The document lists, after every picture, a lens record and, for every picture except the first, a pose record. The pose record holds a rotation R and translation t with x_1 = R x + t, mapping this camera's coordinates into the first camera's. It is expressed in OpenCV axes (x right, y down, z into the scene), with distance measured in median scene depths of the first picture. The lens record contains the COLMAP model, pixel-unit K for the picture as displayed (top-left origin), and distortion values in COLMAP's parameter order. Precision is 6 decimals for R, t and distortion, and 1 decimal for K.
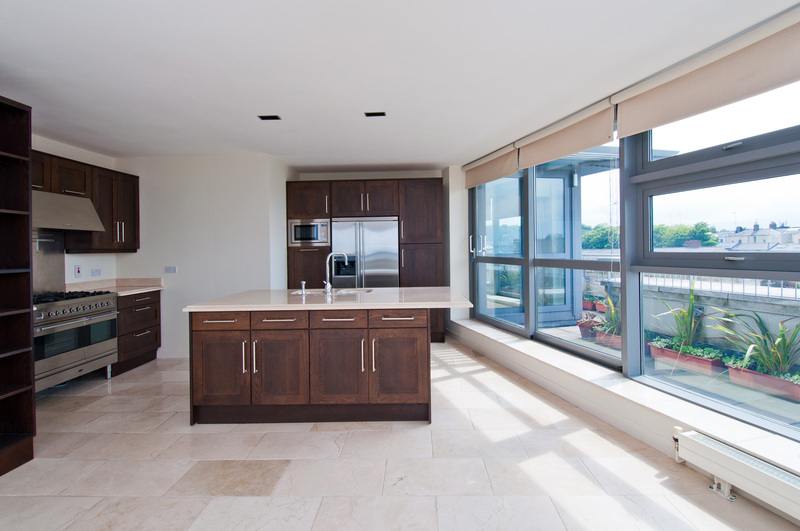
lens RADIAL K [[417.1, 0, 400.1], [0, 417.1, 259.0], [0, 0, 1]] dist [-0.030782, -0.001194]
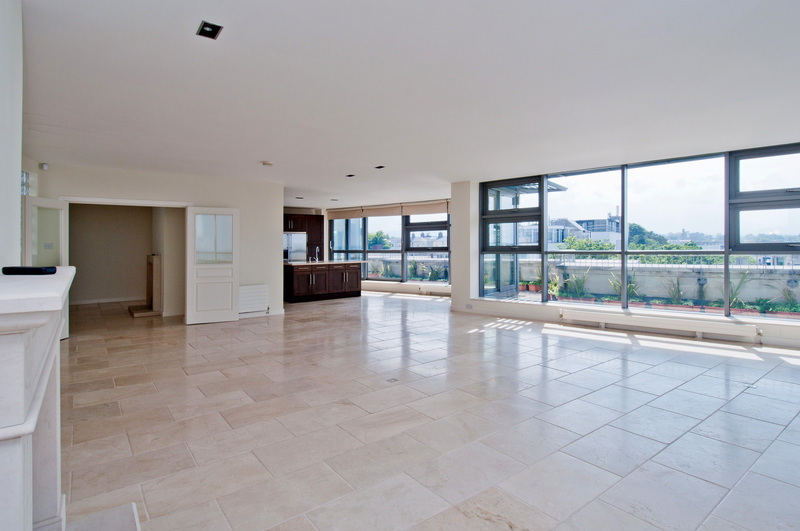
lens RADIAL K [[417.1, 0, 399.4], [0, 417.1, 260.5], [0, 0, 1]] dist [-0.030782, -0.001194]
pose [[0.770872, -0.004339, 0.636975, -1.503385], [0.004267, 0.999990, 0.001648, 0.072856], [-0.636976, 0.001448, 0.770882, -1.494994]]
